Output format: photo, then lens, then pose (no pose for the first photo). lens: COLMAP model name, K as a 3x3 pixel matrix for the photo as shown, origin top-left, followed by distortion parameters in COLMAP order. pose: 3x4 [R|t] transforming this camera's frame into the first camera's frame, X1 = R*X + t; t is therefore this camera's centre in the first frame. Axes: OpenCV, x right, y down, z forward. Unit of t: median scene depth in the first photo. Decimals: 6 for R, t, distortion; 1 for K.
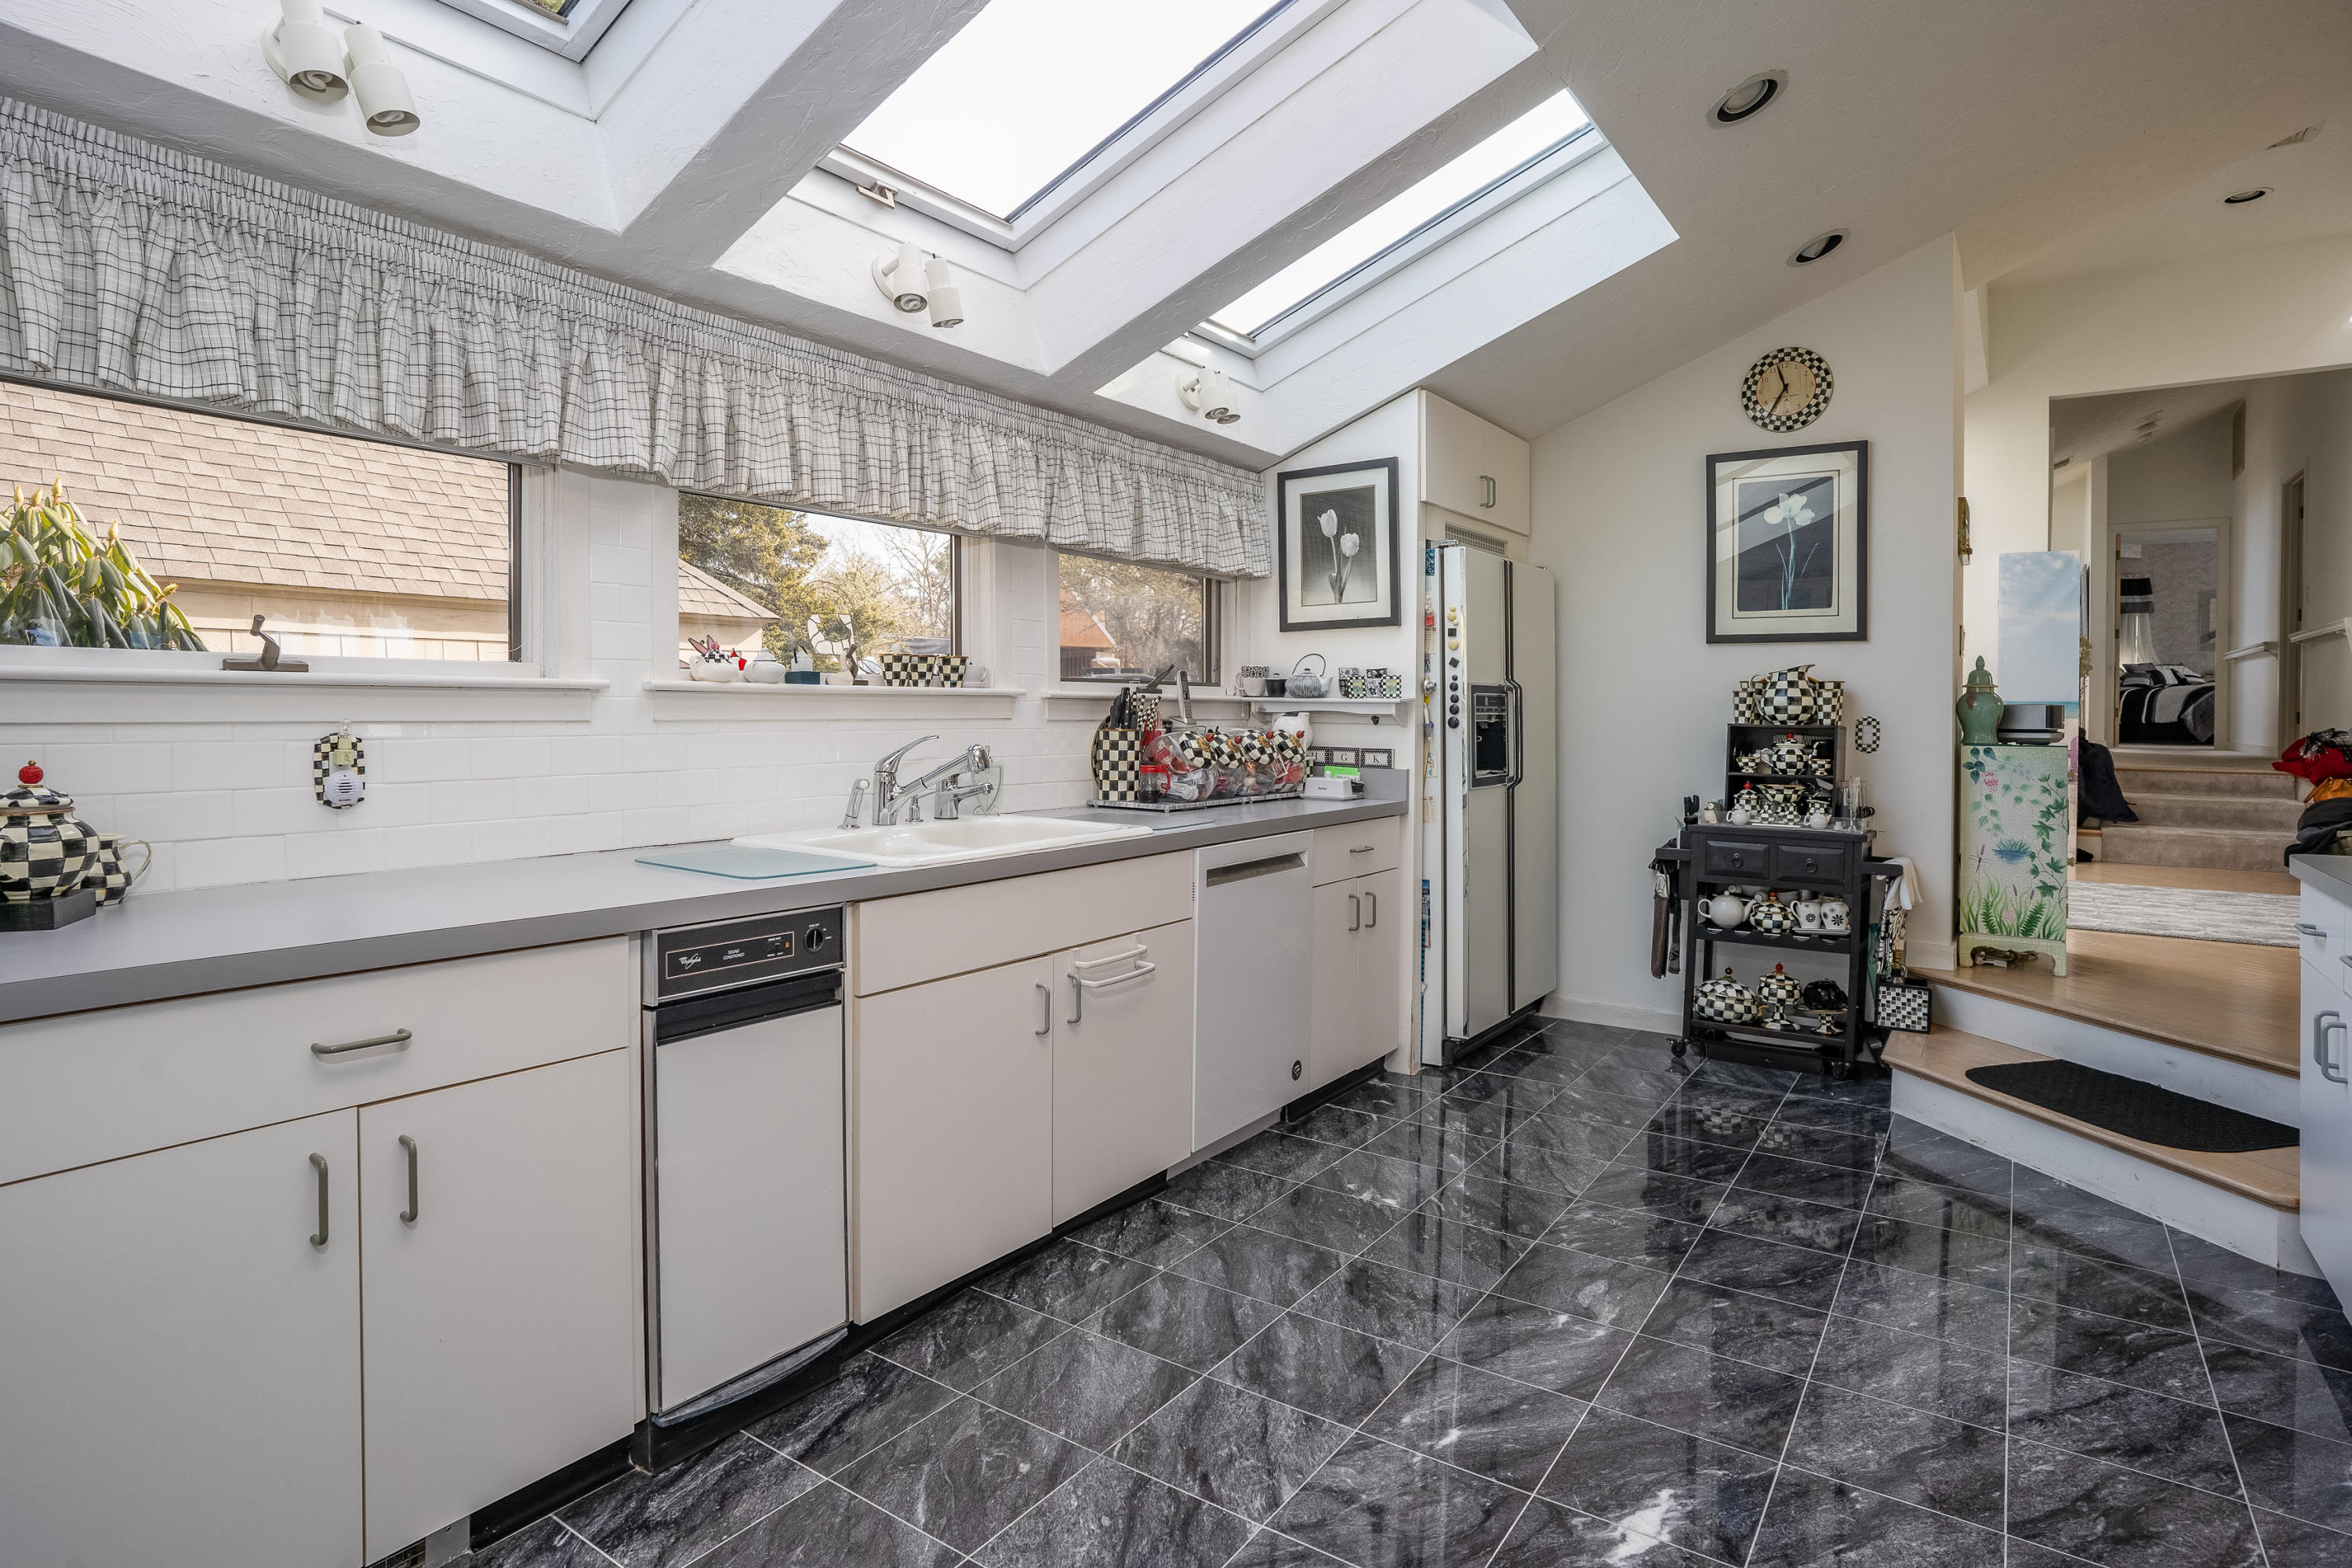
lens RADIAL K [[1264.5, 0, 1194.4], [0, 1264.5, 772.1], [0, 0, 1]] dist [-0.069729, 0.047859]
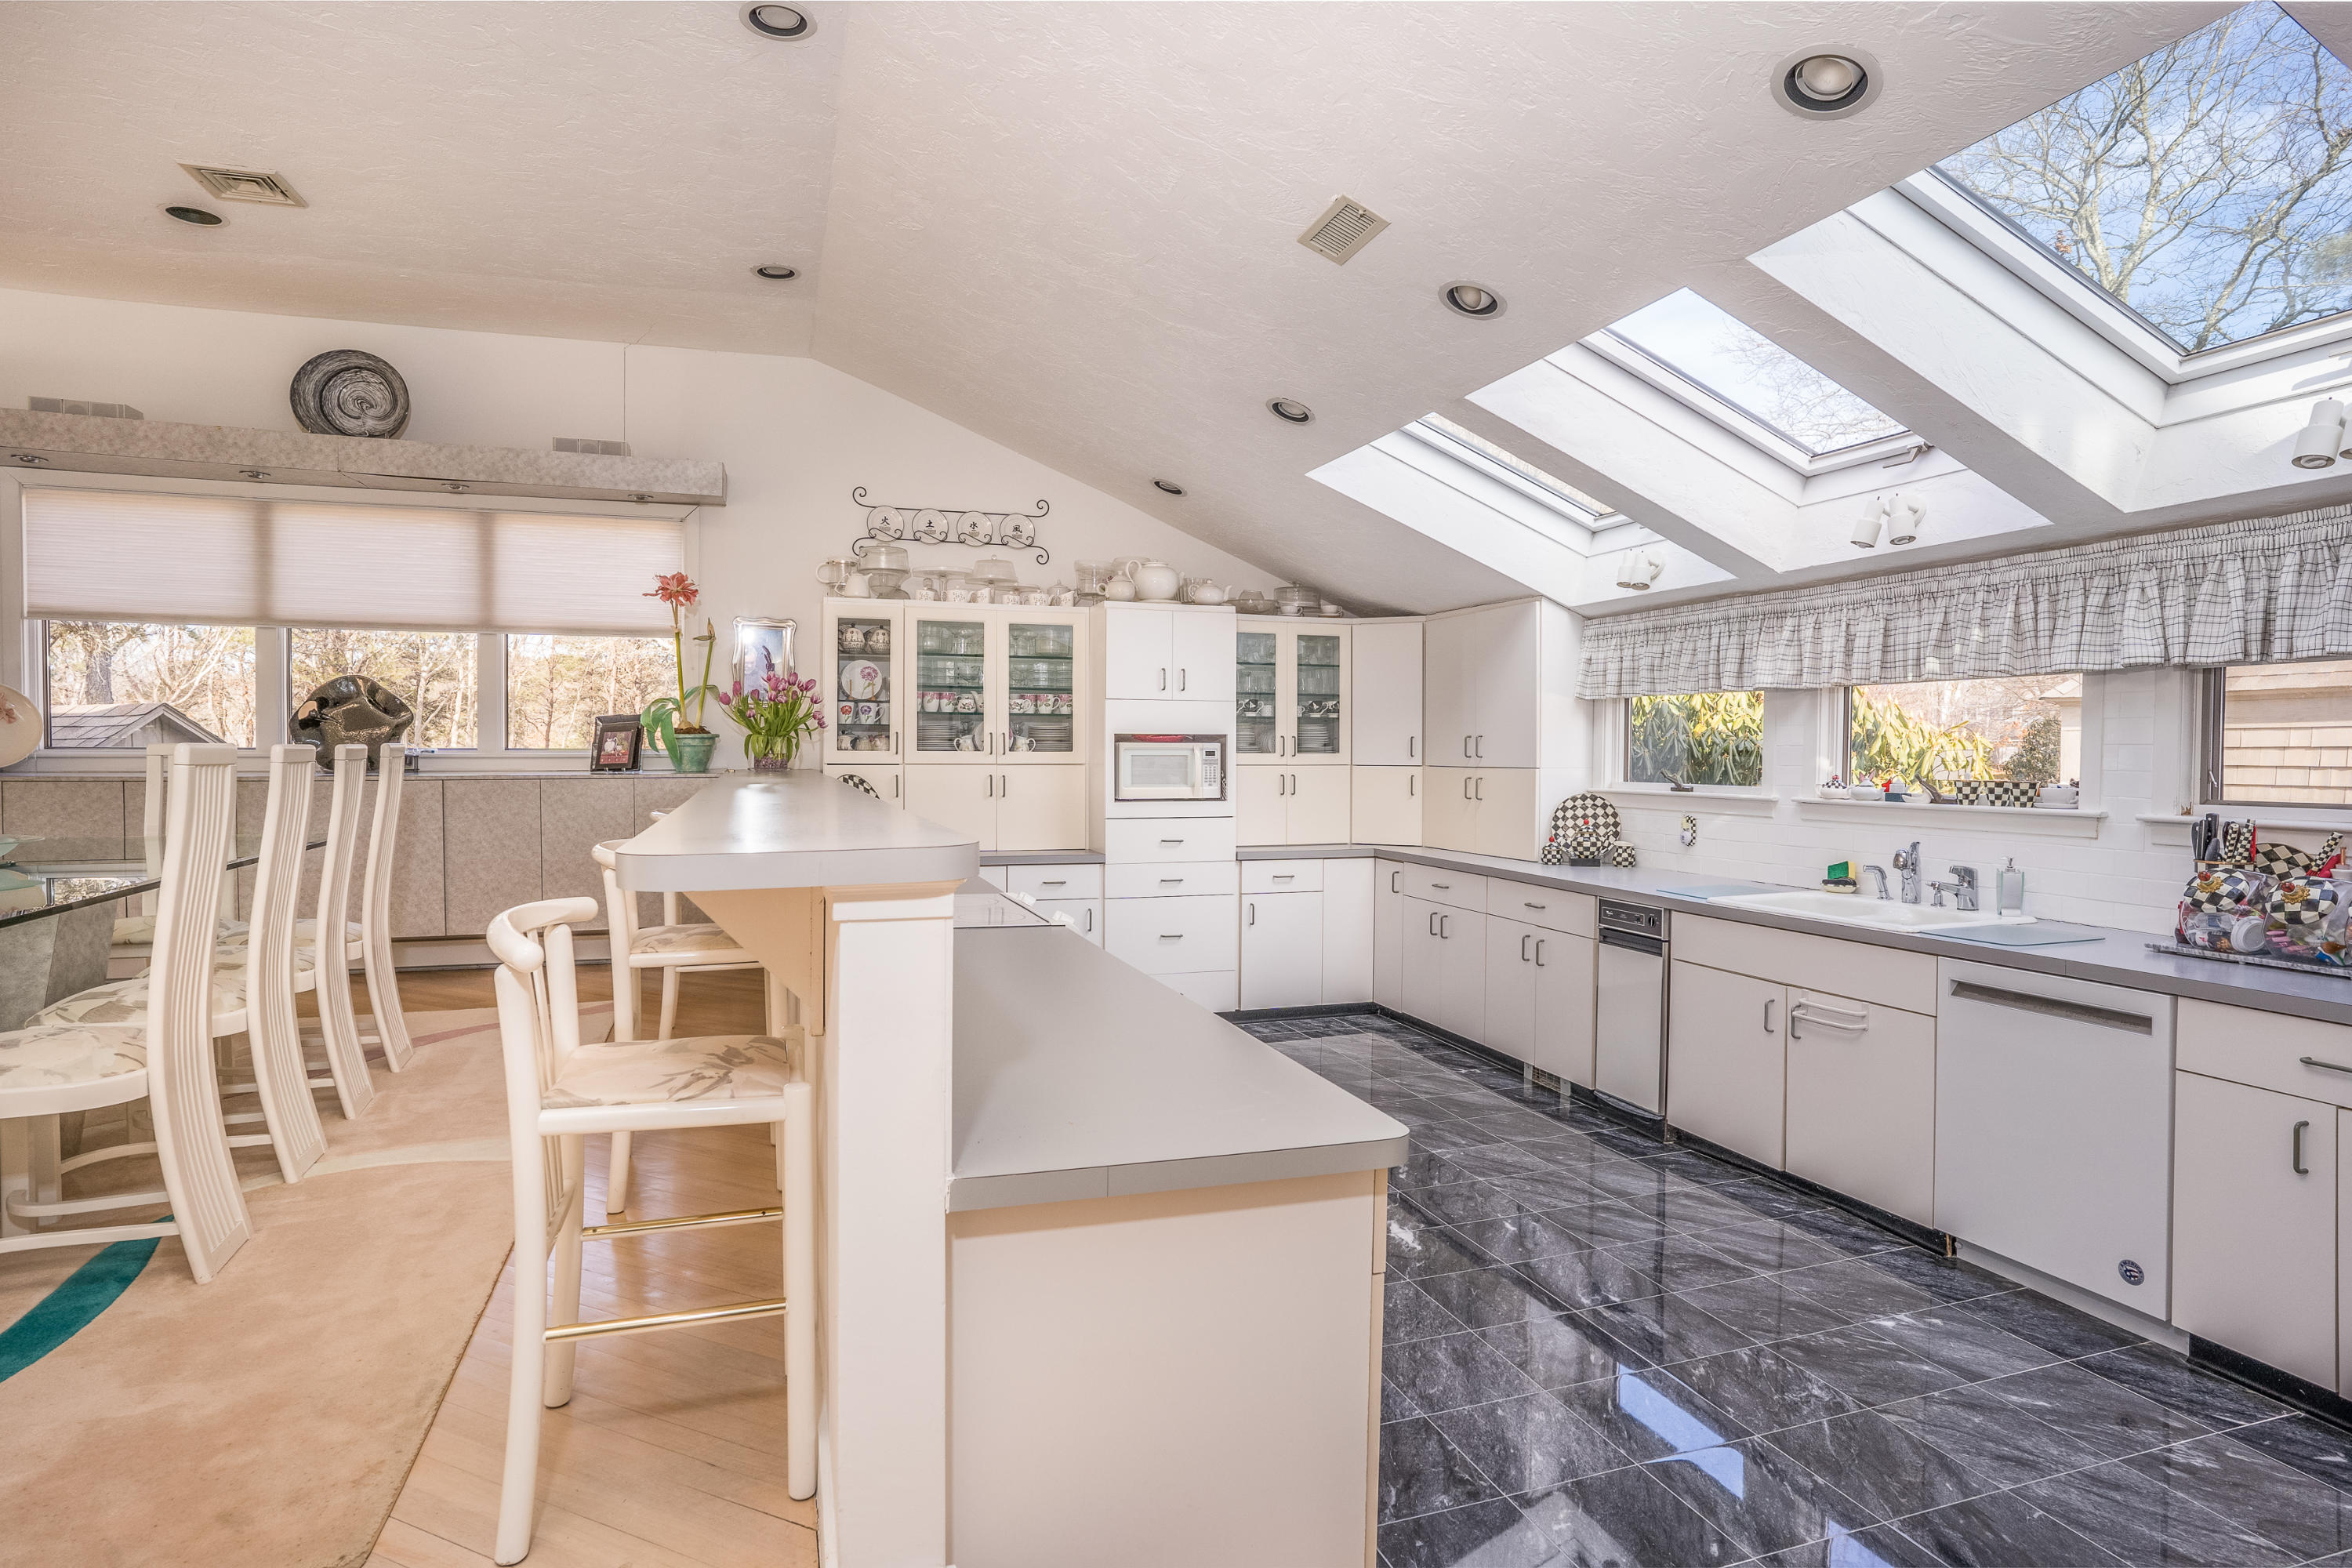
lens RADIAL K [[1205.2, 0, 1167.8], [0, 1205.2, 779.8], [0, 0, 1]] dist [-0.080106, 0.039343]
pose [[-0.610261, 0.011155, -0.792122, 1.447486], [-0.043884, 0.997890, 0.047861, -0.135746], [0.790984, 0.063969, -0.608483, 1.248904]]
